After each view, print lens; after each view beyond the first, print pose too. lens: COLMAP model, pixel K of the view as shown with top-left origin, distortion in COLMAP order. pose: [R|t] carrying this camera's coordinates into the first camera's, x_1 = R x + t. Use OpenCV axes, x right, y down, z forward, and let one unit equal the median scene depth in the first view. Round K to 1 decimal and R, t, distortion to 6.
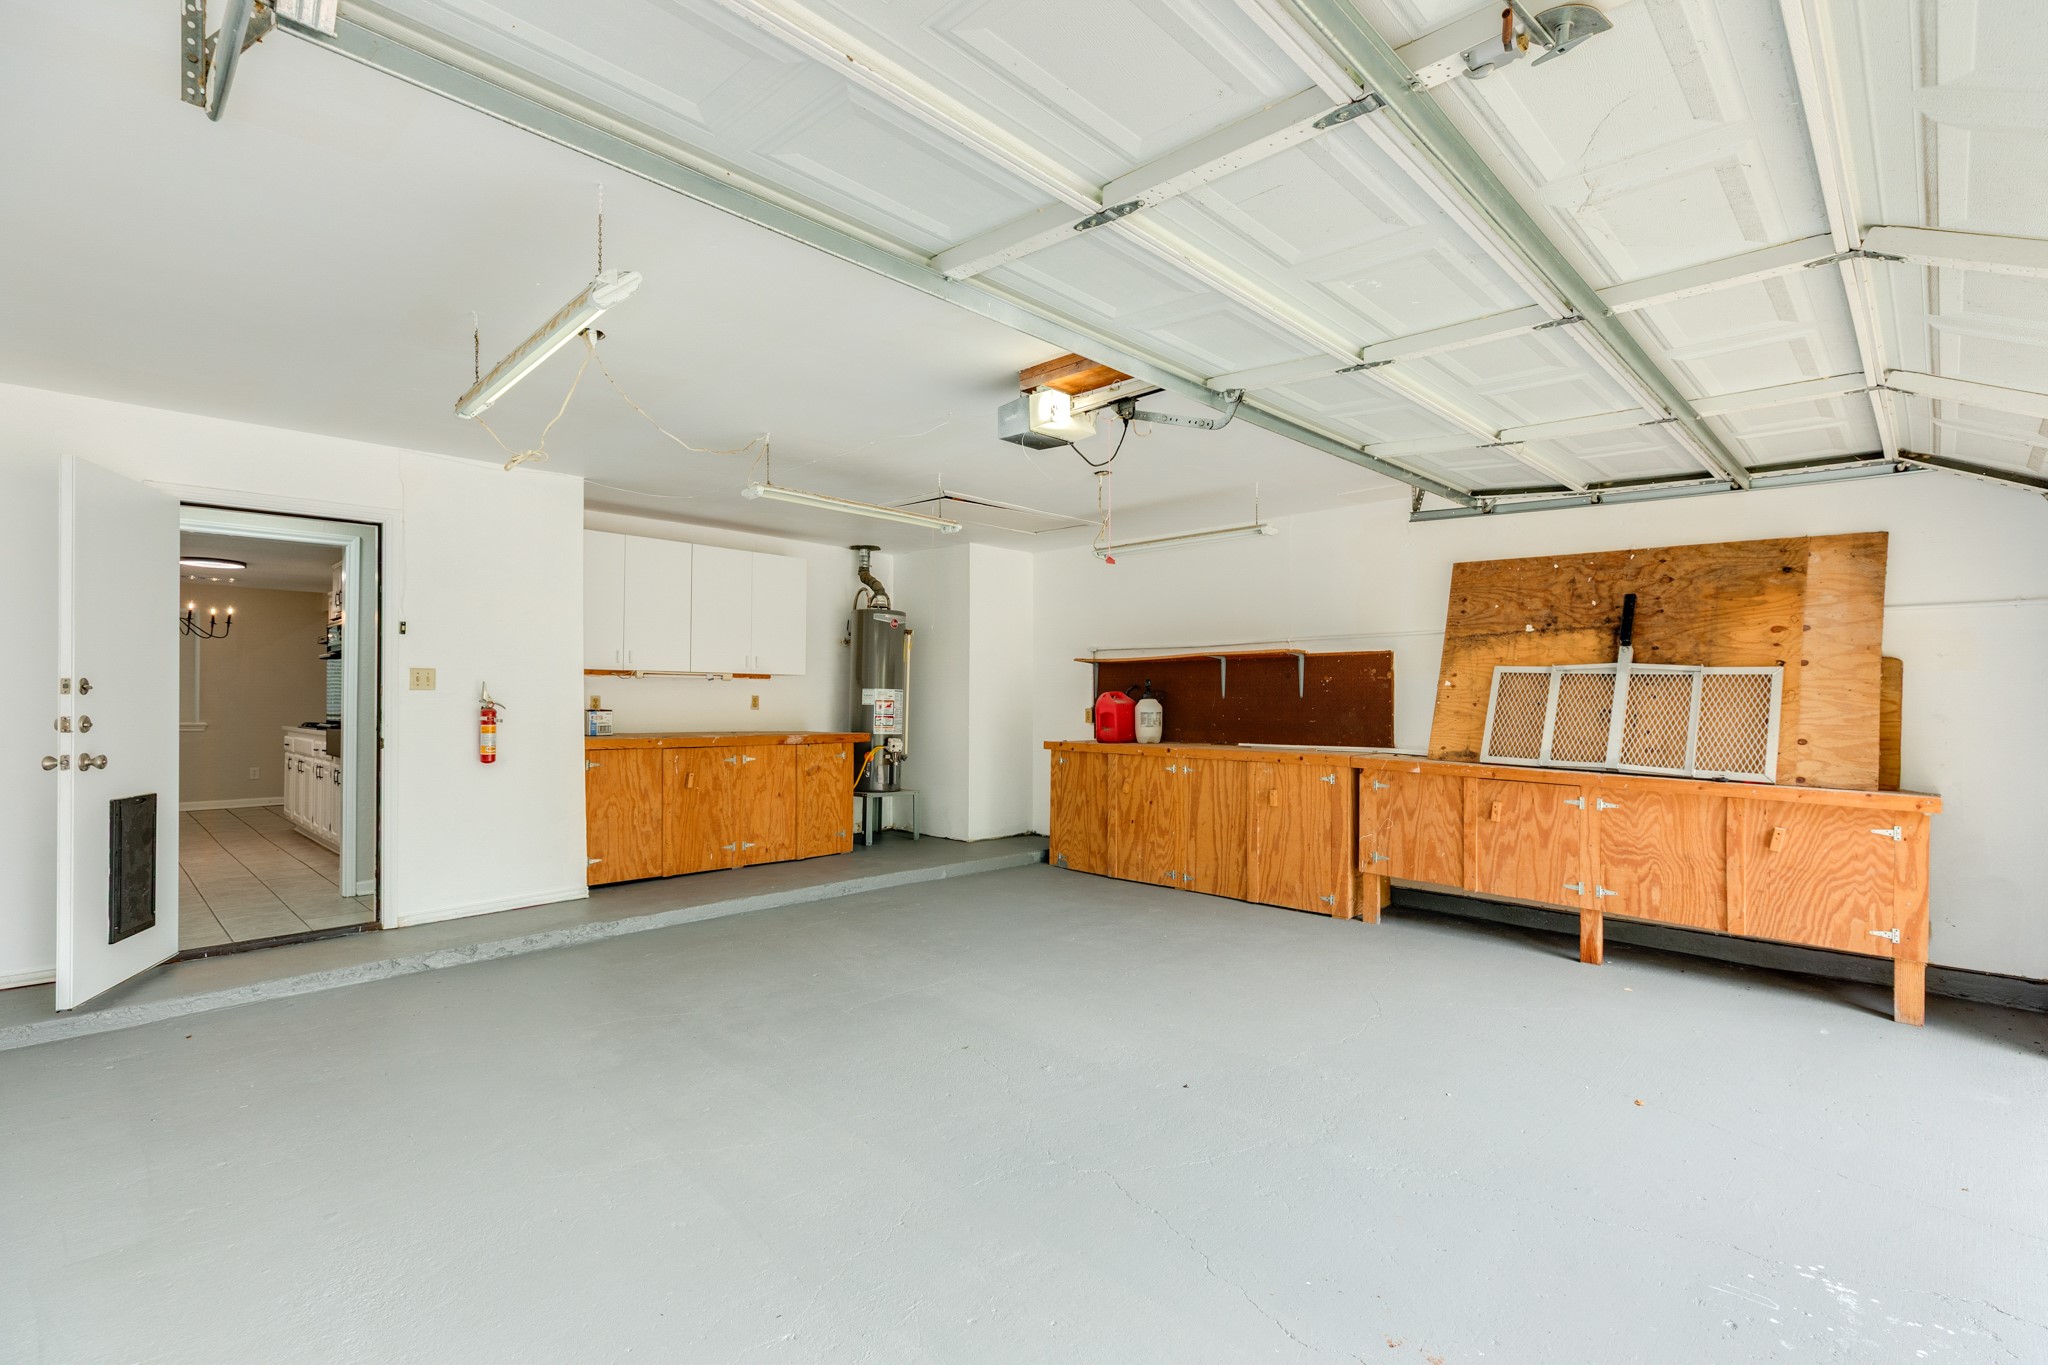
lens RADIAL K [[928.0, 0, 1022.8], [0, 928.0, 684.3], [0, 0, 1]] dist [0.001652, -0.000203]
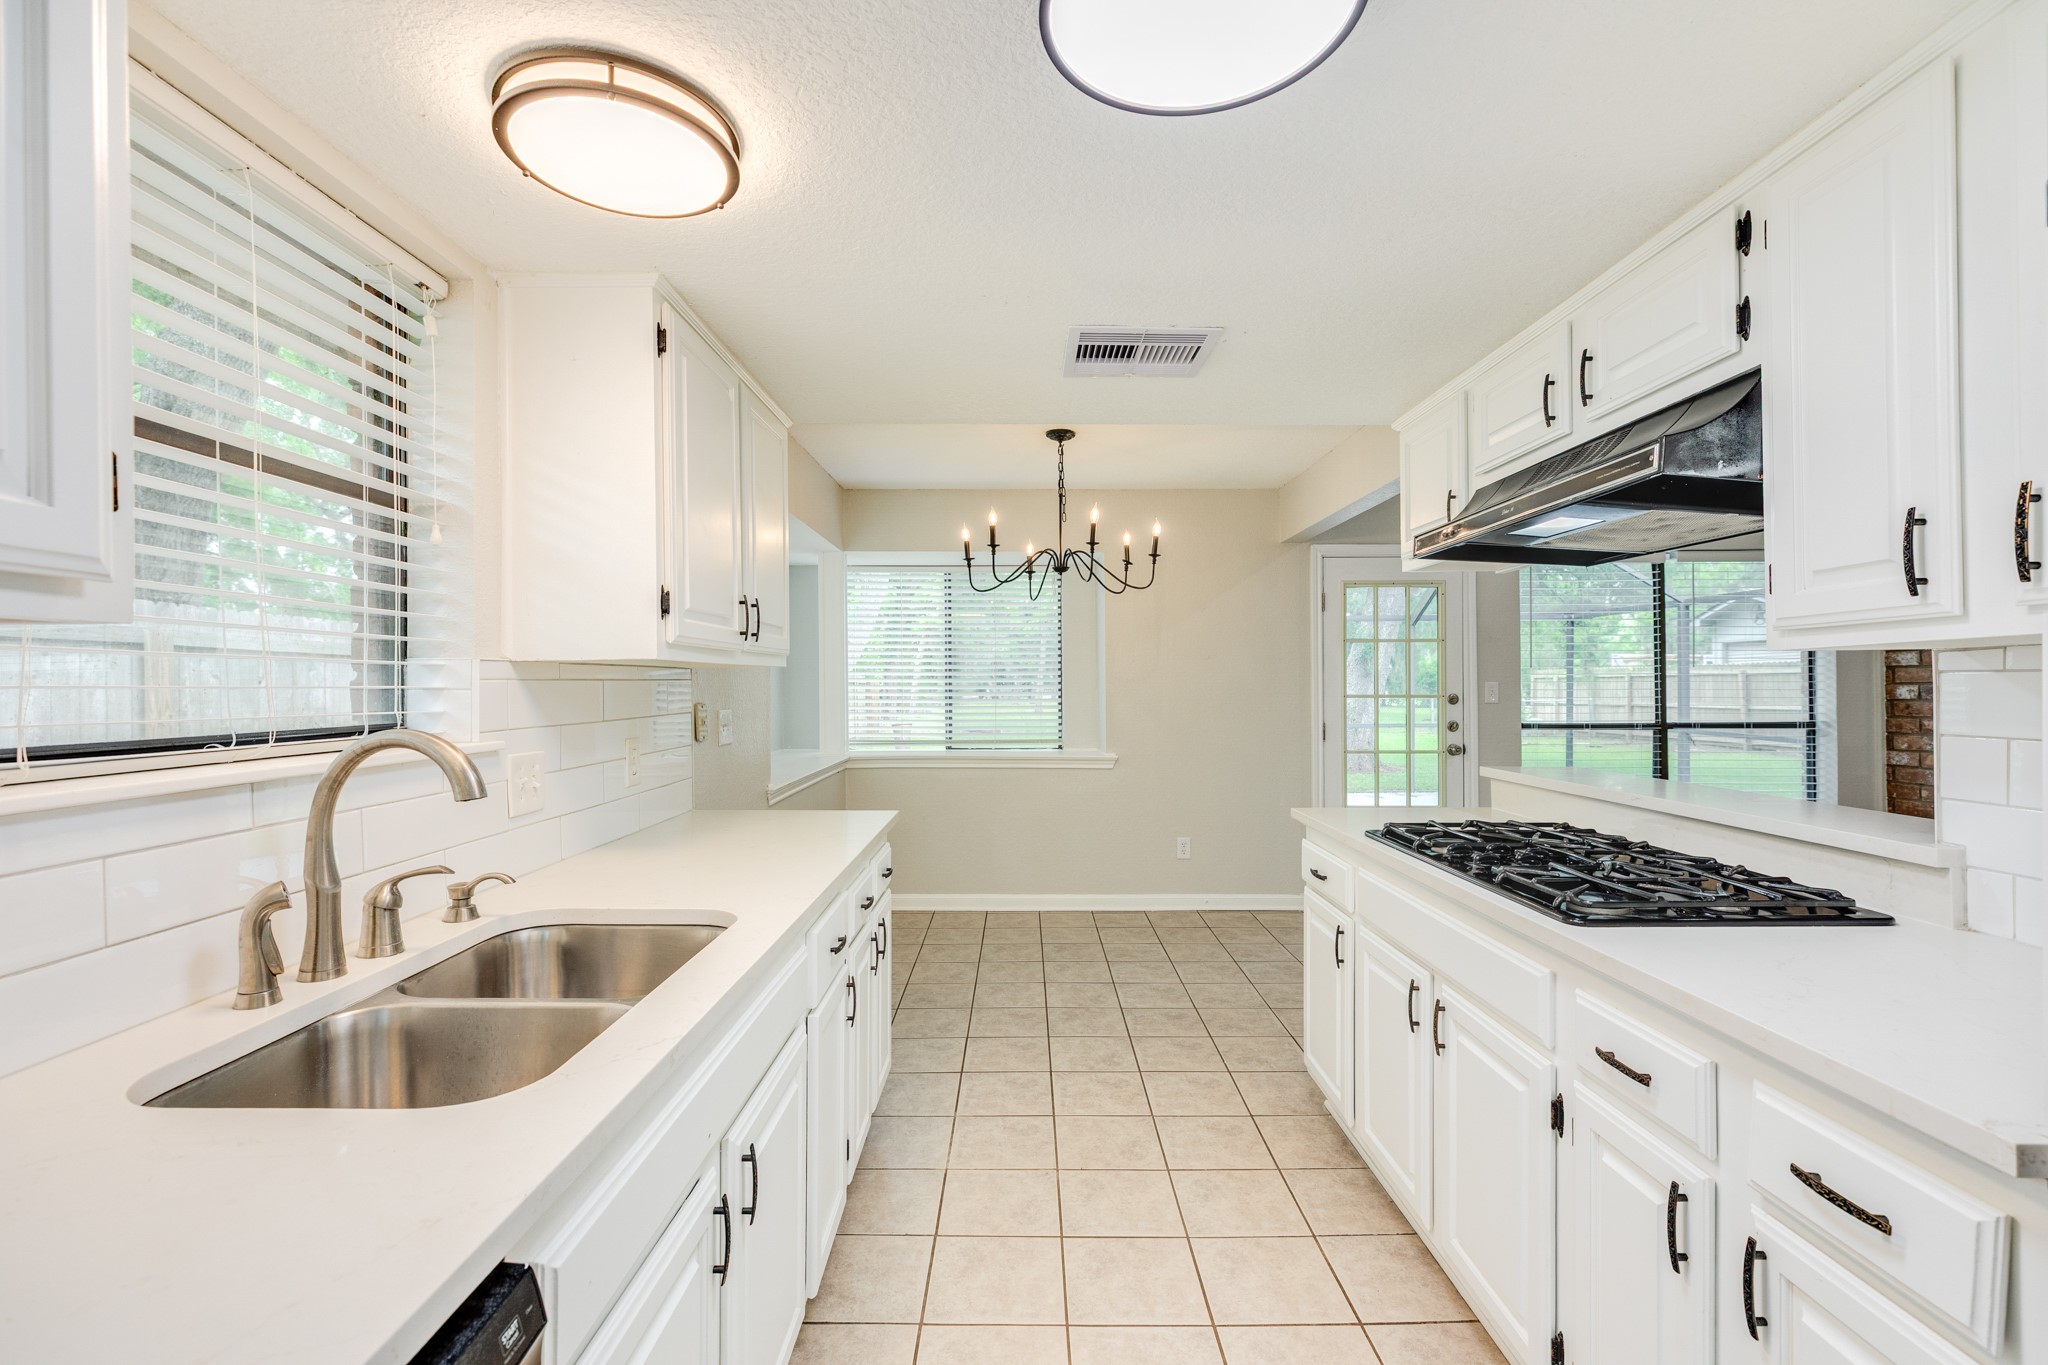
lens RADIAL K [[928.0, 0, 1024.6], [0, 928.0, 673.8], [0, 0, 1]] dist [0.001652, -0.000203]
pose [[0.692586, -0.004884, -0.721319, -0.569574], [0.011216, 0.999929, 0.003999, -0.010926], [0.721249, -0.010860, 0.692591, 0.636759]]
